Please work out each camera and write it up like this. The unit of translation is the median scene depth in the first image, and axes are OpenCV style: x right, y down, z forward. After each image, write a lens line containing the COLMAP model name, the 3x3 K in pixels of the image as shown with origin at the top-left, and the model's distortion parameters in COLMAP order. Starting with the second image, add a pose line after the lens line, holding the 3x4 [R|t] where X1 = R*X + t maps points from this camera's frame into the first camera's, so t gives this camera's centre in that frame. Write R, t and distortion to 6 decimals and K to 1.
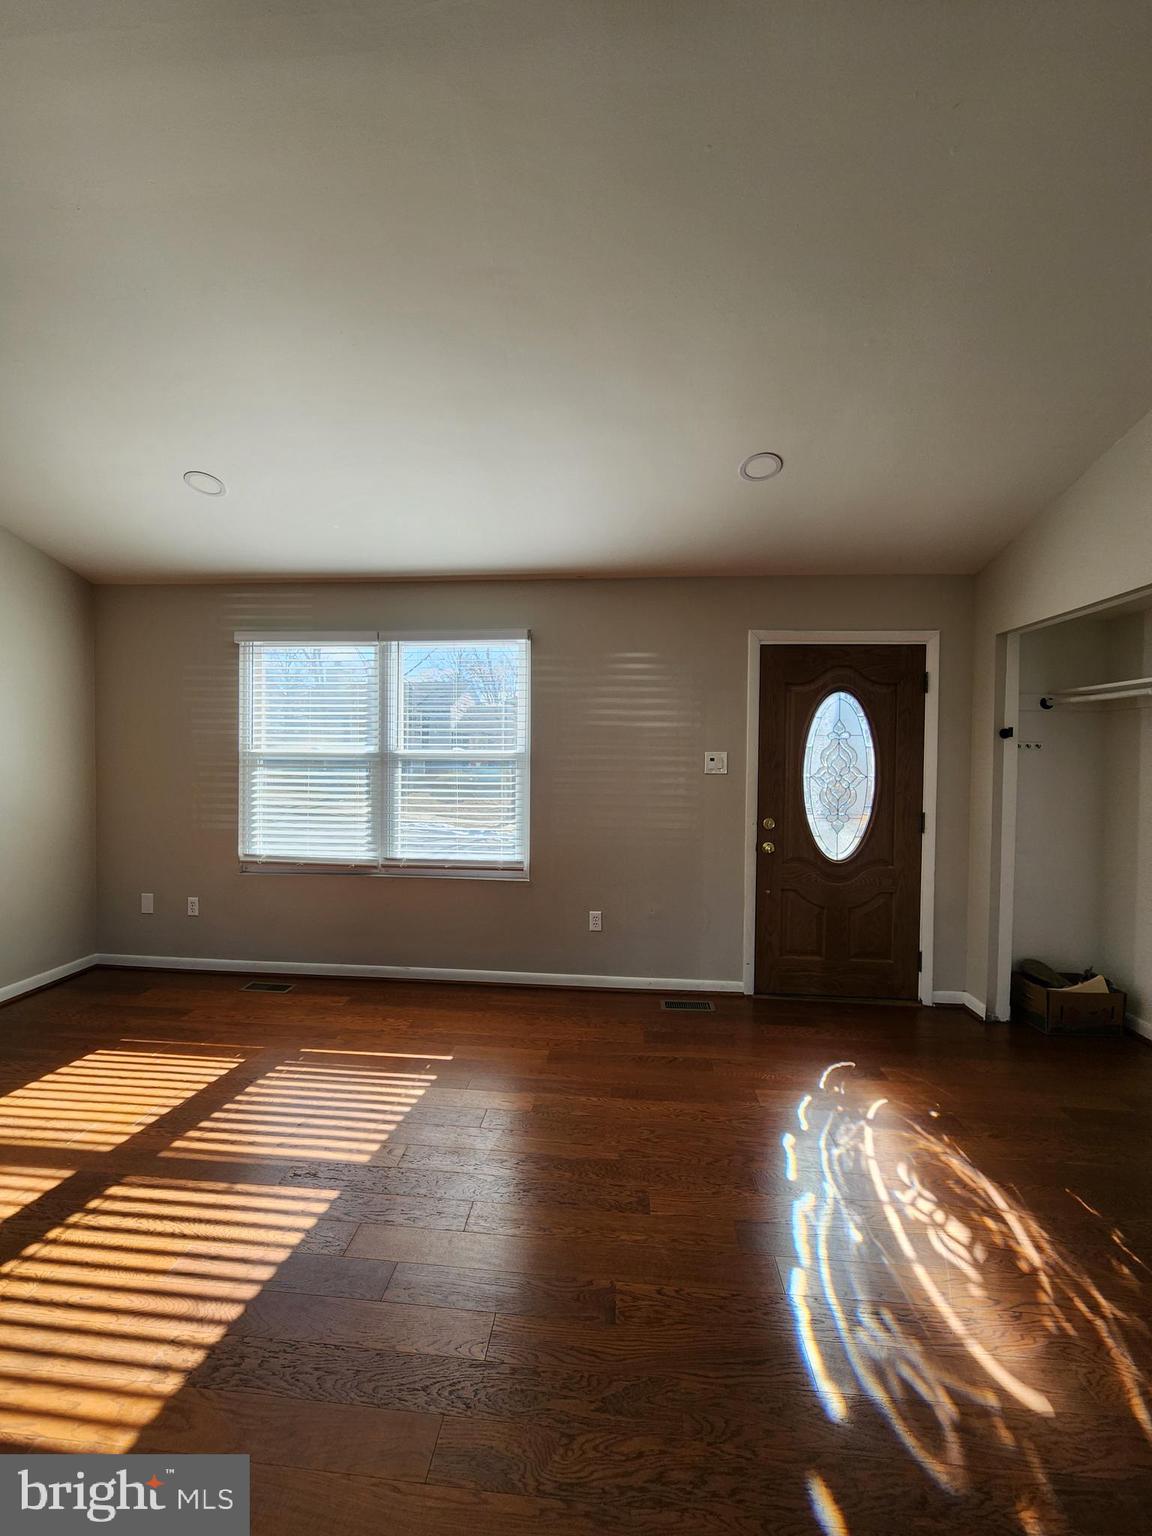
lens RADIAL K [[623.0, 0, 564.7], [0, 623.0, 771.4], [0, 0, 1]] dist [-0.000878, -0.000534]
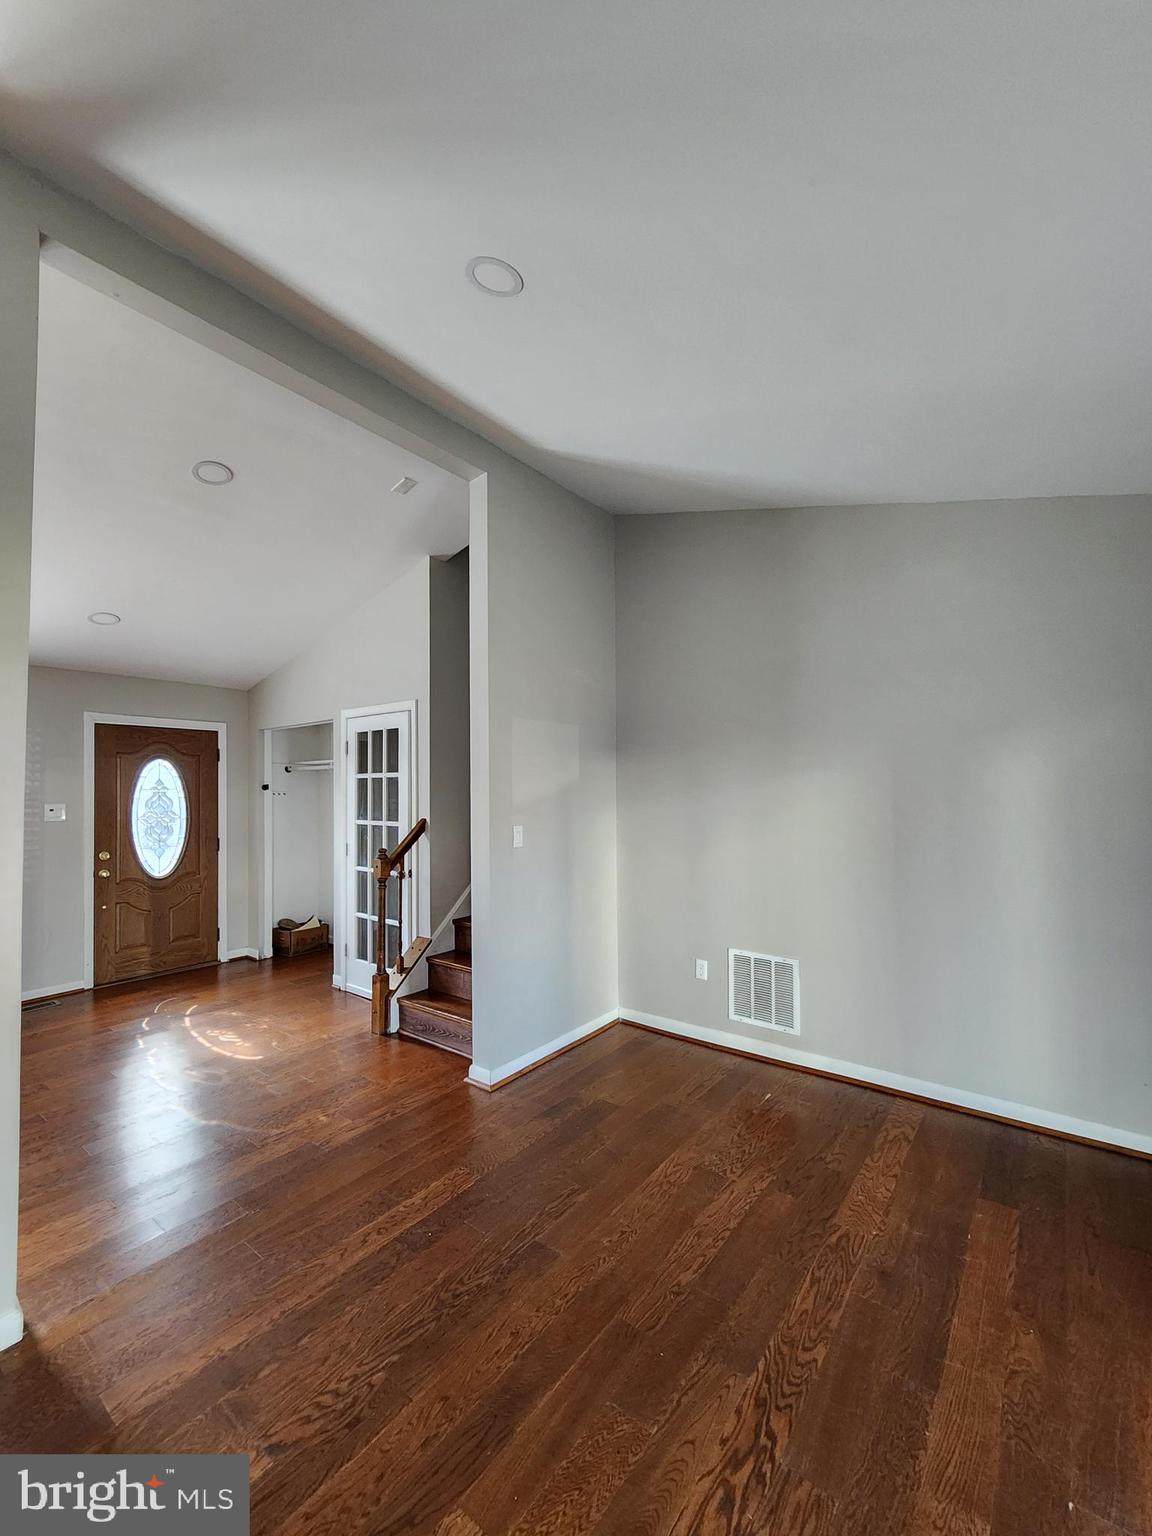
lens RADIAL K [[623.0, 0, 564.7], [0, 623.0, 771.4], [0, 0, 1]] dist [-0.000878, -0.000534]
pose [[0.531737, 0.006239, 0.846886, -0.294370], [0.042725, 0.998502, -0.034182, -0.010841], [-0.845831, 0.054359, 0.530674, -0.586238]]
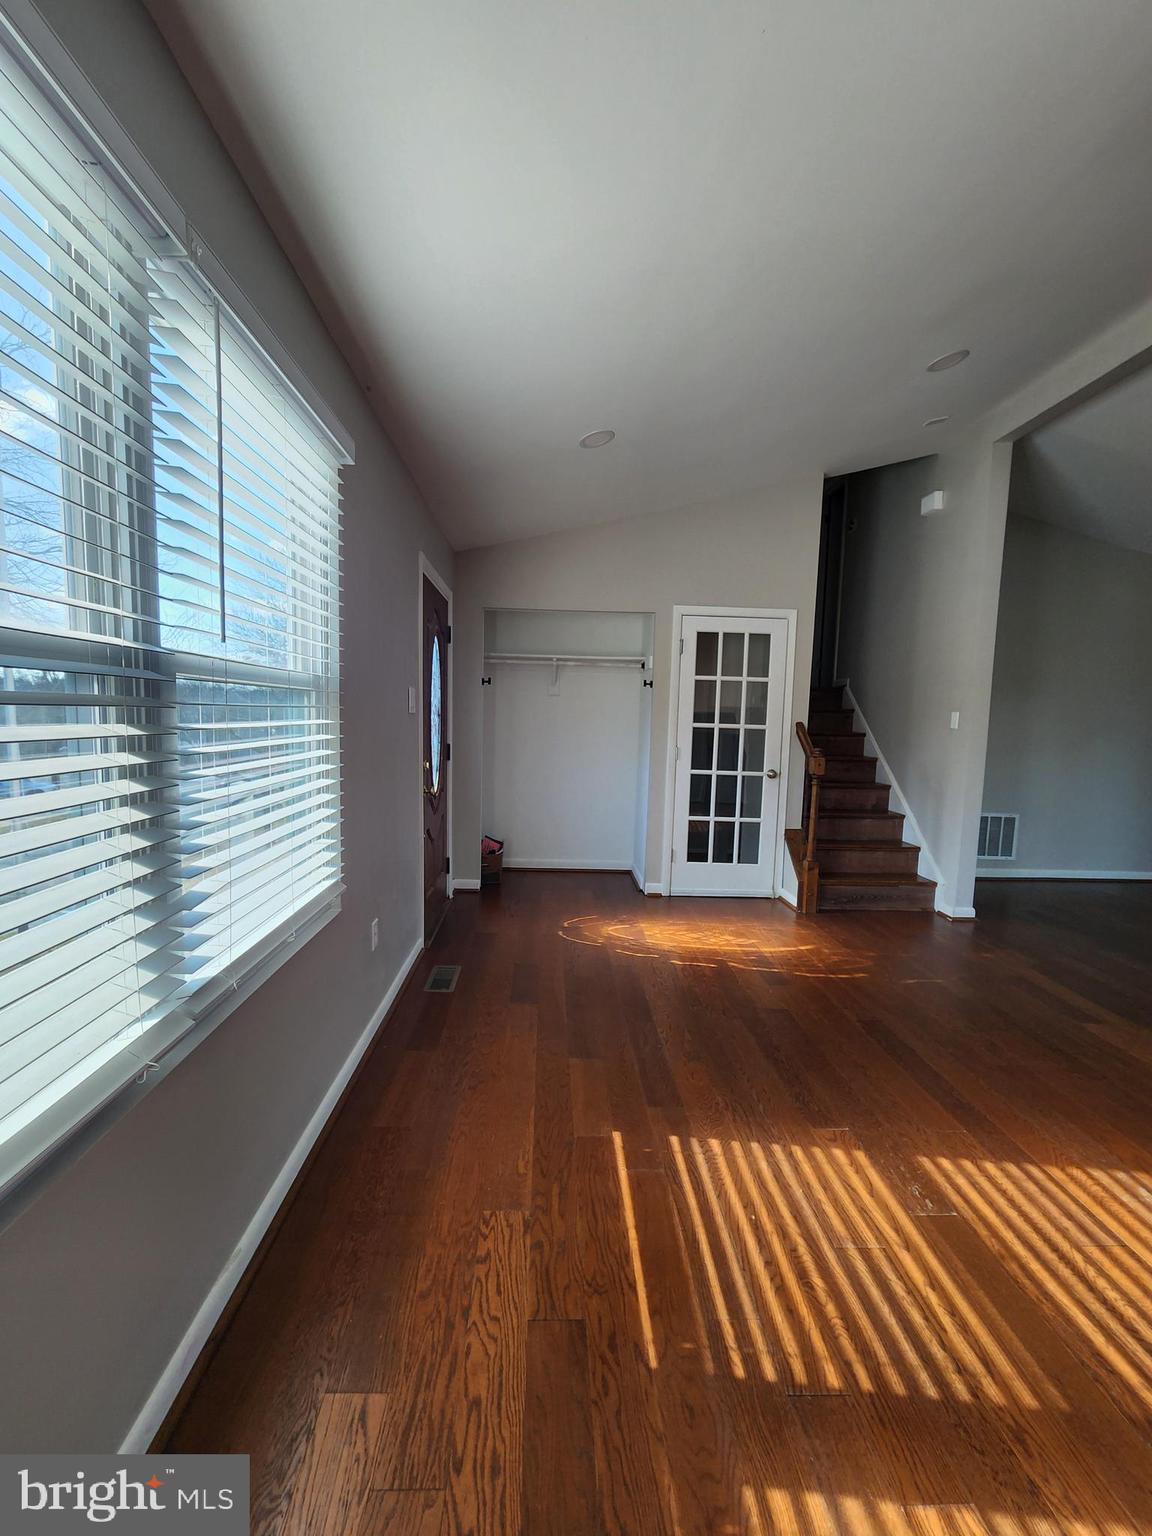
lens RADIAL K [[623.0, 0, 564.7], [0, 623.0, 771.4], [0, 0, 1]] dist [-0.000878, -0.000534]
pose [[-0.107417, -0.104406, 0.988717, -0.672089], [0.005596, 0.994391, 0.105614, -0.010634], [-0.994198, 0.016878, -0.106231, 0.922416]]
